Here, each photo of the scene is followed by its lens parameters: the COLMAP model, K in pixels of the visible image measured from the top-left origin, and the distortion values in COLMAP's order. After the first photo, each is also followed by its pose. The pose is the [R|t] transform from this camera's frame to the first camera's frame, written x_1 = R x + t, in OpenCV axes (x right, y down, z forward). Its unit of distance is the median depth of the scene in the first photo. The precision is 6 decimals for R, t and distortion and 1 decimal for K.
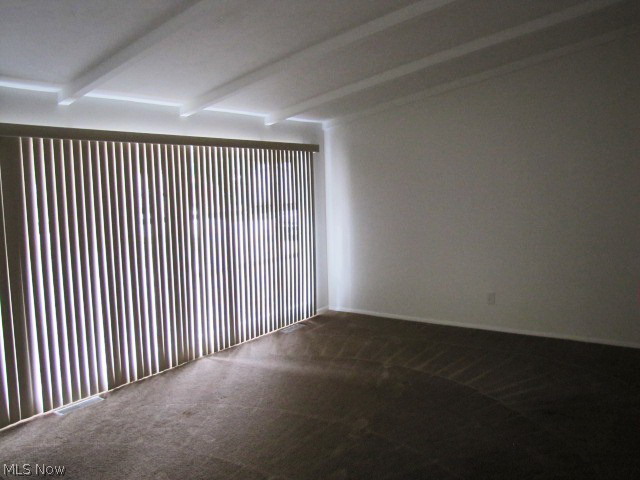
lens RADIAL K [[538.1, 0, 319.1], [0, 538.1, 239.3], [0, 0, 1]] dist [-0.185668, 0.205187]
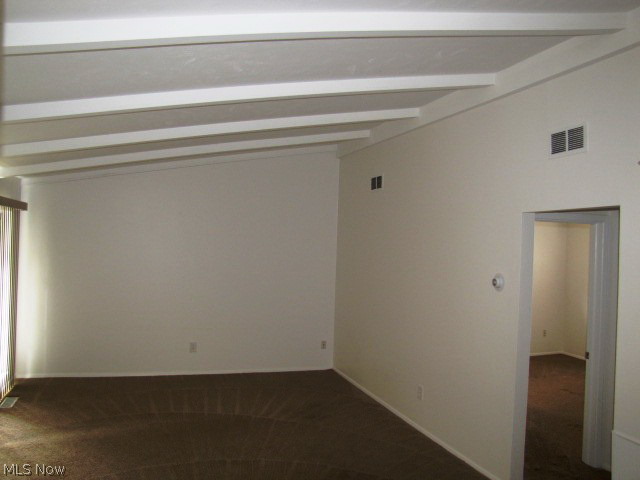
lens RADIAL K [[538.1, 0, 319.1], [0, 538.1, 239.3], [0, 0, 1]] dist [-0.185668, 0.205187]
pose [[0.601457, 0.052582, 0.797173, -0.535500], [0.027241, 0.995902, -0.086243, -0.022728], [-0.798441, 0.073587, 0.597560, 0.049572]]
